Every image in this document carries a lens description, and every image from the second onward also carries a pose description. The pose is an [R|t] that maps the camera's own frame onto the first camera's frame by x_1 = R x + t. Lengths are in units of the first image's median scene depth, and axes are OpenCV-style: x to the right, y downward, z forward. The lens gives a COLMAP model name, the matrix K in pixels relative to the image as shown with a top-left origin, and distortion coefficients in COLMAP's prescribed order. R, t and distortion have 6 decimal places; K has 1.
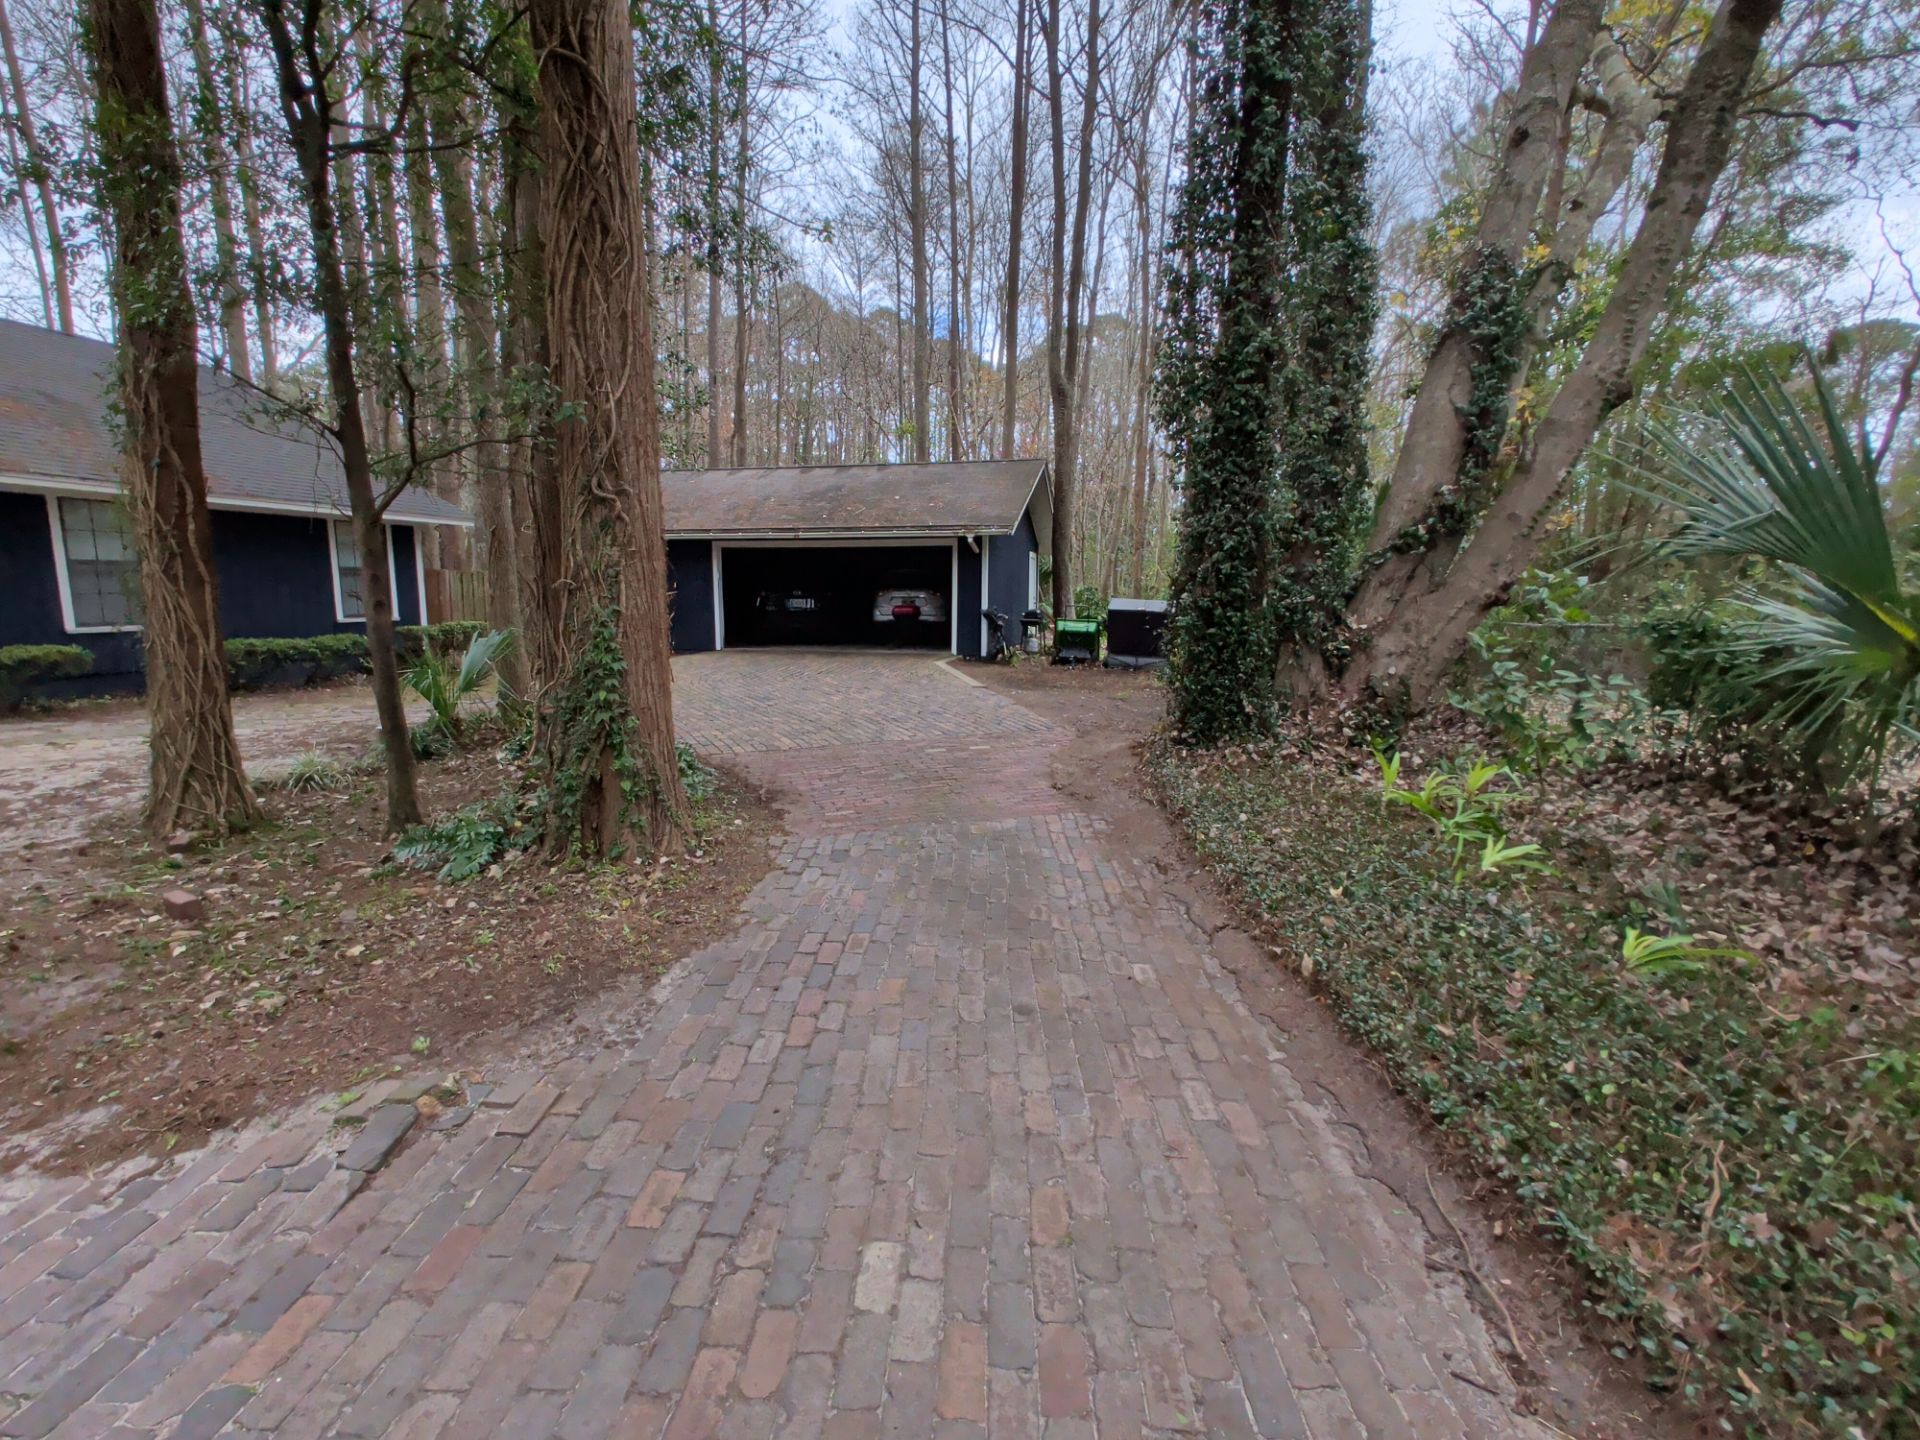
lens RADIAL K [[848.4, 0, 956.4], [0, 848.4, 713.4], [0, 0, 1]] dist [0.005073, -0.000254]
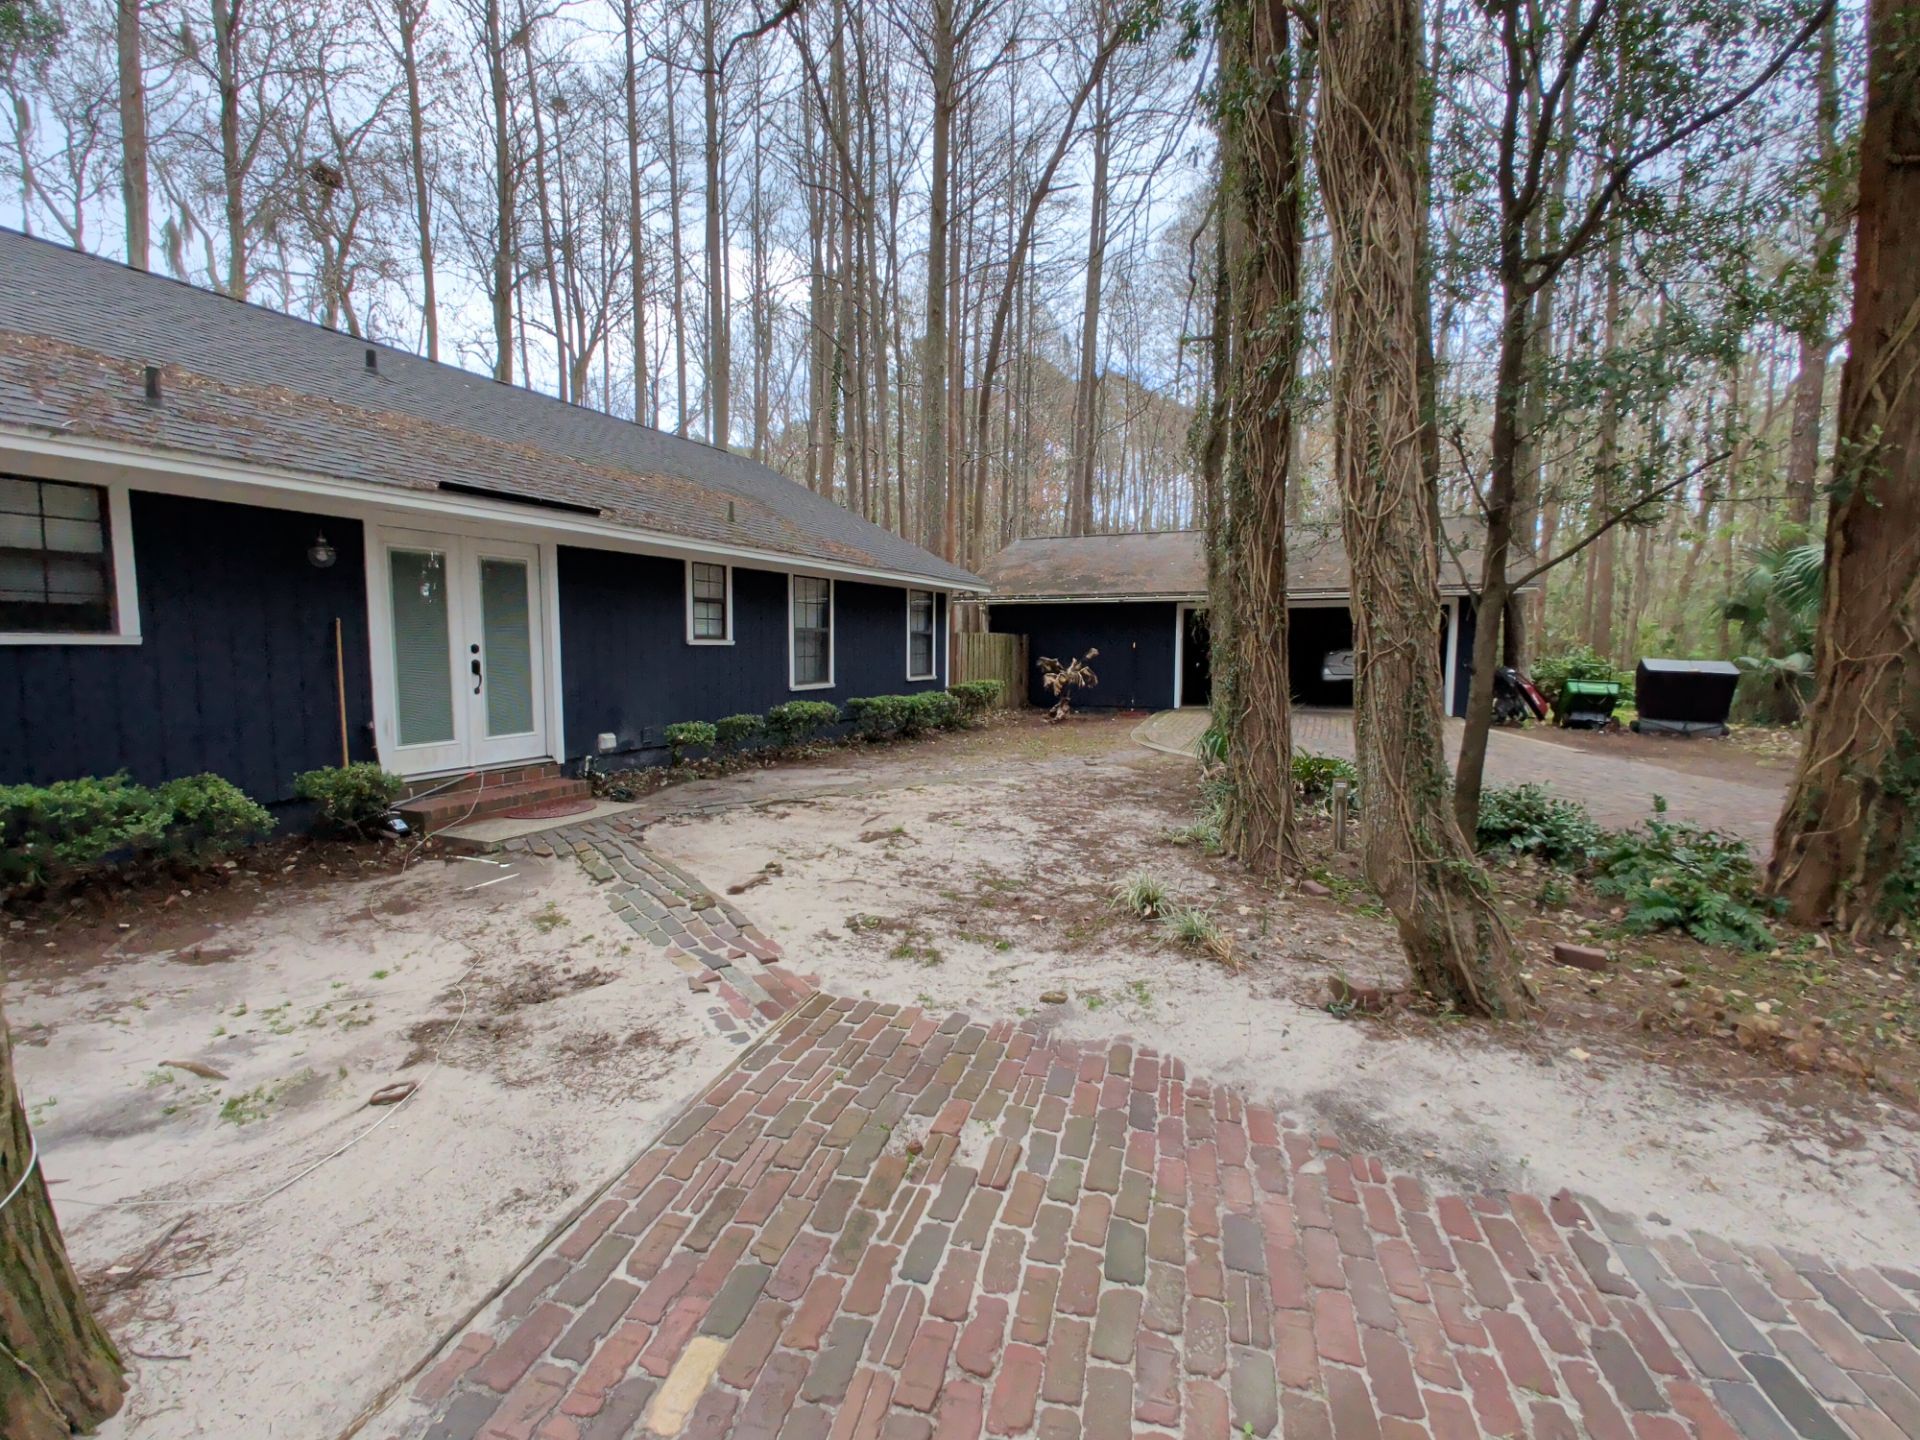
lens RADIAL K [[848.4, 0, 956.4], [0, 848.4, 713.4], [0, 0, 1]] dist [0.005073, -0.000254]
pose [[0.981609, 0.012918, -0.190467, -1.344296], [-0.025271, 0.997721, -0.062570, 0.006930], [0.189225, 0.066232, 0.979698, -0.188045]]
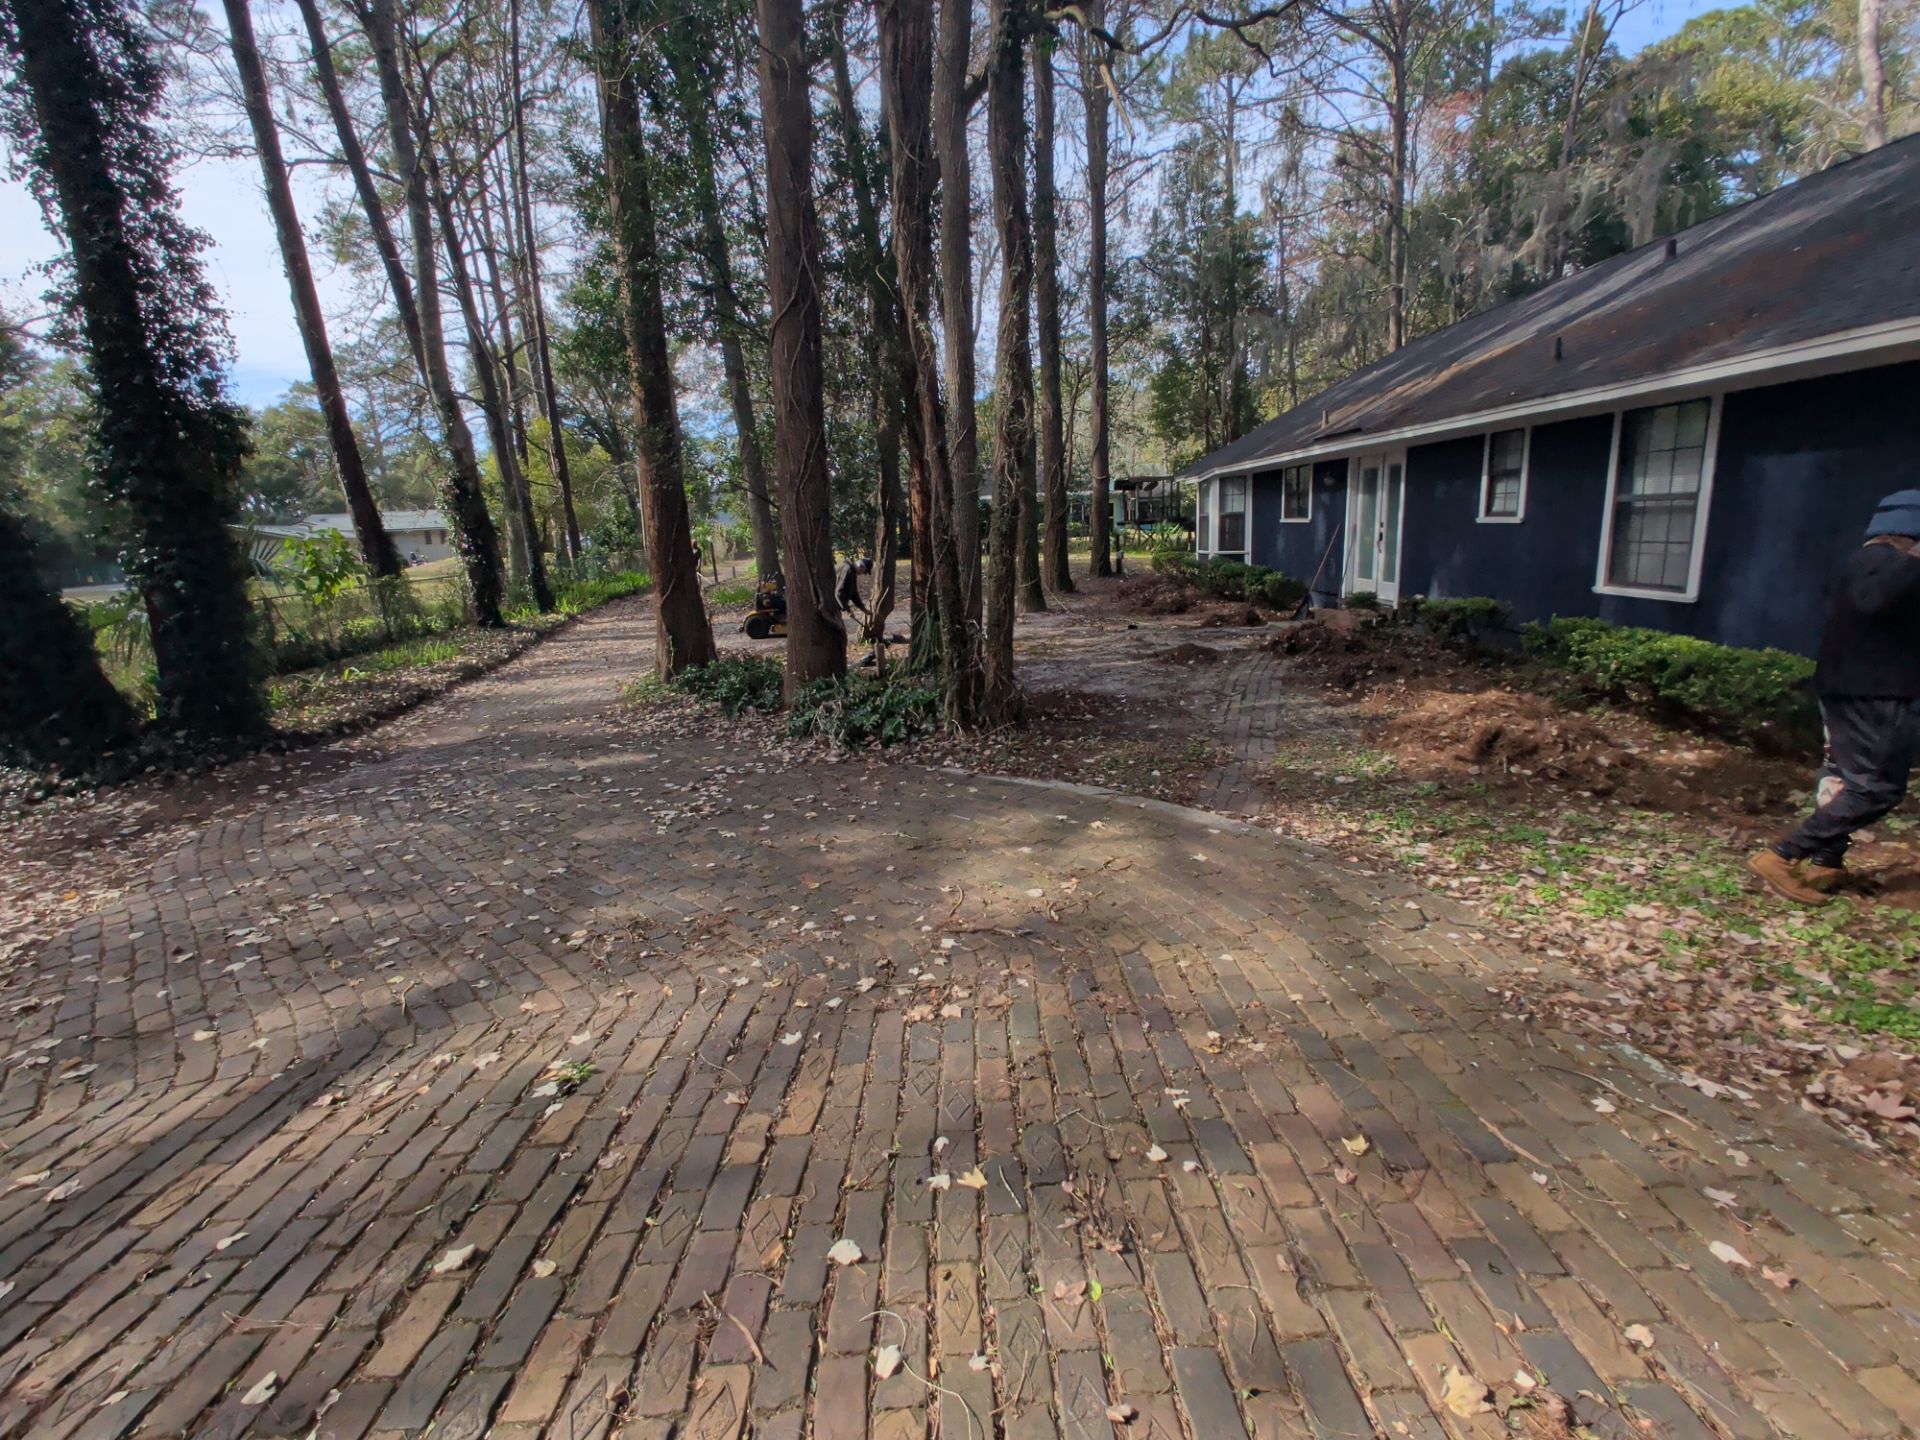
lens RADIAL K [[848.4, 0, 956.4], [0, 848.4, 713.4], [0, 0, 1]] dist [0.005073, -0.000254]
pose [[-0.975565, 0.038886, -0.216243, -0.637698], [-0.040849, 0.934952, 0.352415, -0.541257], [0.215881, 0.352637, -0.910518, 3.677983]]
